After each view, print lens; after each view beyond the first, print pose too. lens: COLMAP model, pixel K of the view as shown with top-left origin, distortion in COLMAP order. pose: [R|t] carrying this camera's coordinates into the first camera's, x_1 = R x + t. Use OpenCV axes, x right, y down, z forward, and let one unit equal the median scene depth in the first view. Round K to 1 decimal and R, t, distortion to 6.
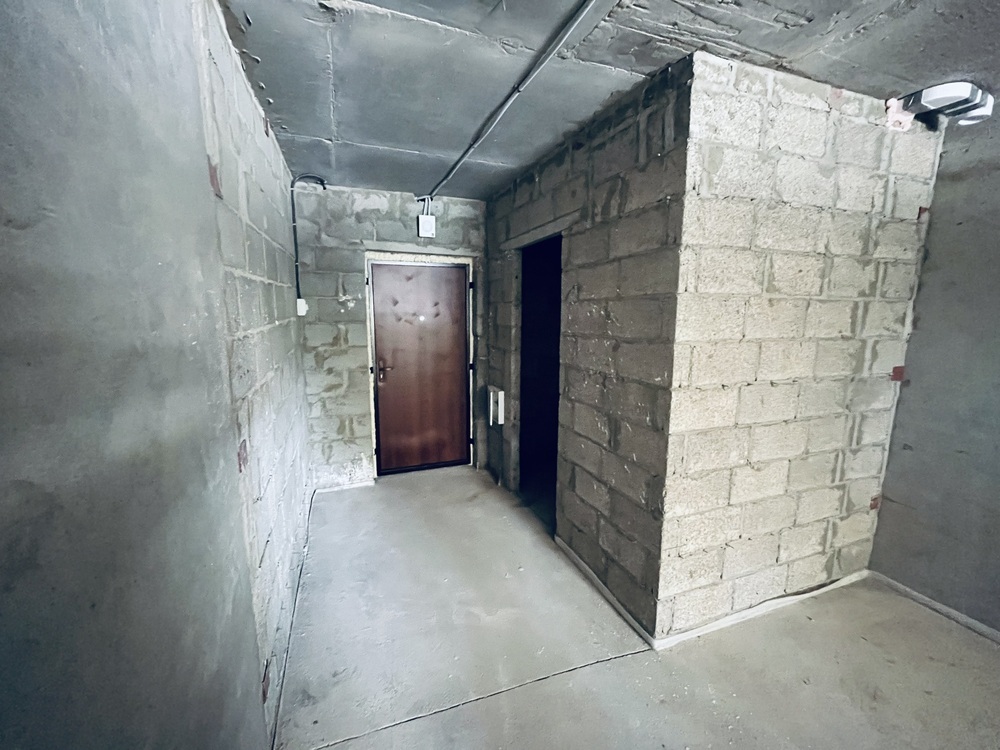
lens RADIAL K [[405.2, 0, 498.2], [0, 405.2, 376.7], [0, 0, 1]] dist [-0.005796, -0.000066]
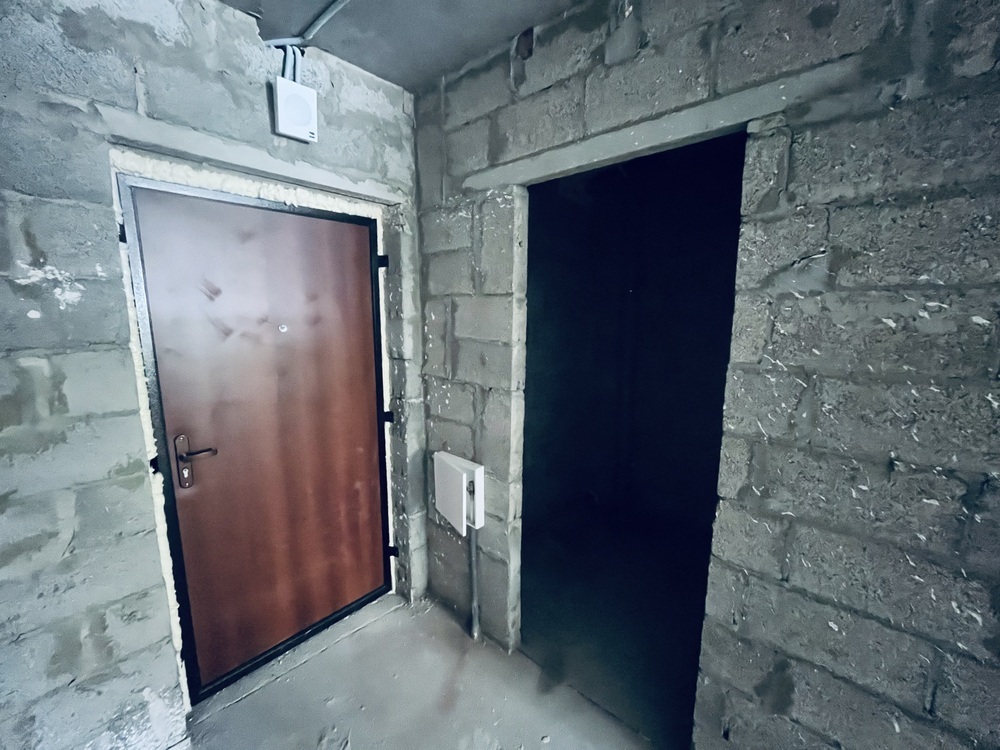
lens RADIAL K [[405.2, 0, 499.3], [0, 405.2, 374.7], [0, 0, 1]] dist [-0.005796, -0.000066]
pose [[0.890031, -0.074506, 0.449771, -0.195083], [0.073521, 0.997099, 0.019685, -0.090299], [-0.449934, 0.015547, 0.892927, 0.528546]]
